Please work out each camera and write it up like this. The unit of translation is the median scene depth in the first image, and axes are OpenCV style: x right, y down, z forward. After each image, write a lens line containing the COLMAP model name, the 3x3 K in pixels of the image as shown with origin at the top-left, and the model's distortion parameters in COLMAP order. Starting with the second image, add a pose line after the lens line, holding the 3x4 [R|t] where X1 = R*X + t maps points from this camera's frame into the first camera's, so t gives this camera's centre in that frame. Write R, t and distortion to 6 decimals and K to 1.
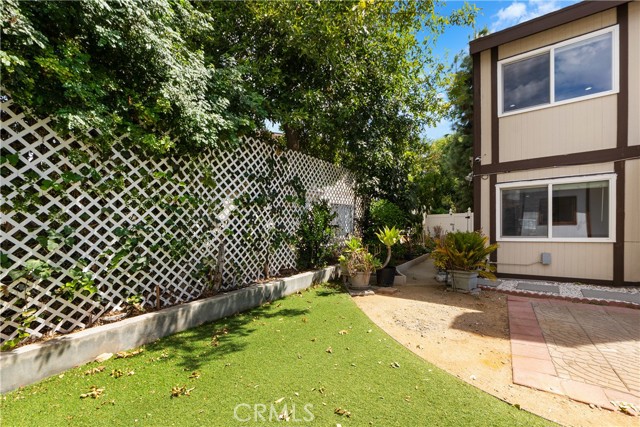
lens RADIAL K [[267.8, 0, 311.8], [0, 267.8, 231.3], [0, 0, 1]] dist [-0.001528, -0.001845]
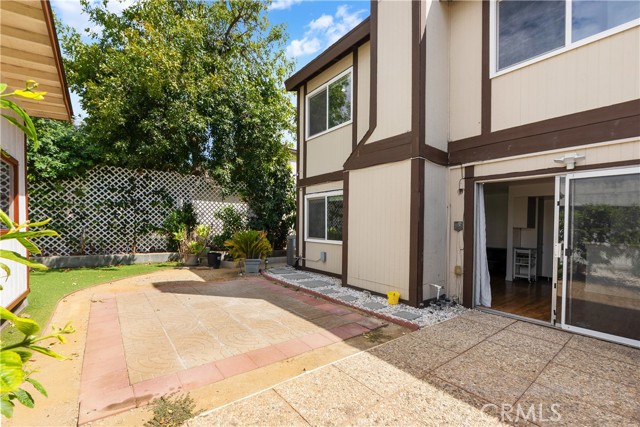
lens RADIAL K [[283.7, 0, 314.8], [0, 283.7, 242.7], [0, 0, 1]] dist [-0.004202, 0.000087]
pose [[0.953009, 0.066751, -0.295497, 1.532350], [-0.056659, 0.997485, 0.042593, -0.019276], [0.297597, -0.023849, 0.954394, -0.329366]]
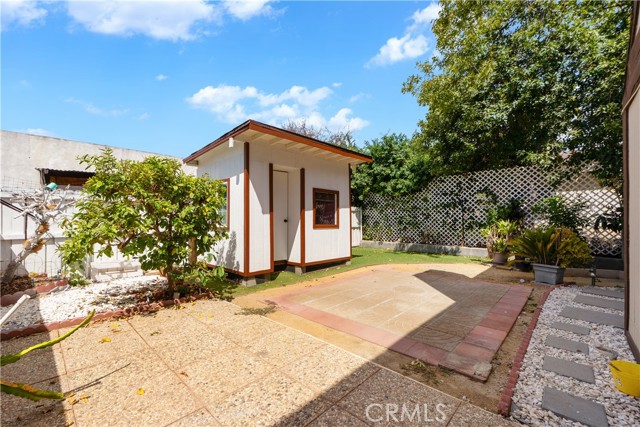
lens RADIAL K [[267.8, 0, 316.7], [0, 267.8, 221.6], [0, 0, 1]] dist [-0.001528, -0.001845]
pose [[-0.168638, 0.033270, -0.985116, 2.039696], [-0.020856, 0.999086, 0.037312, -0.045776], [0.985457, 0.026838, -0.167790, 0.358525]]
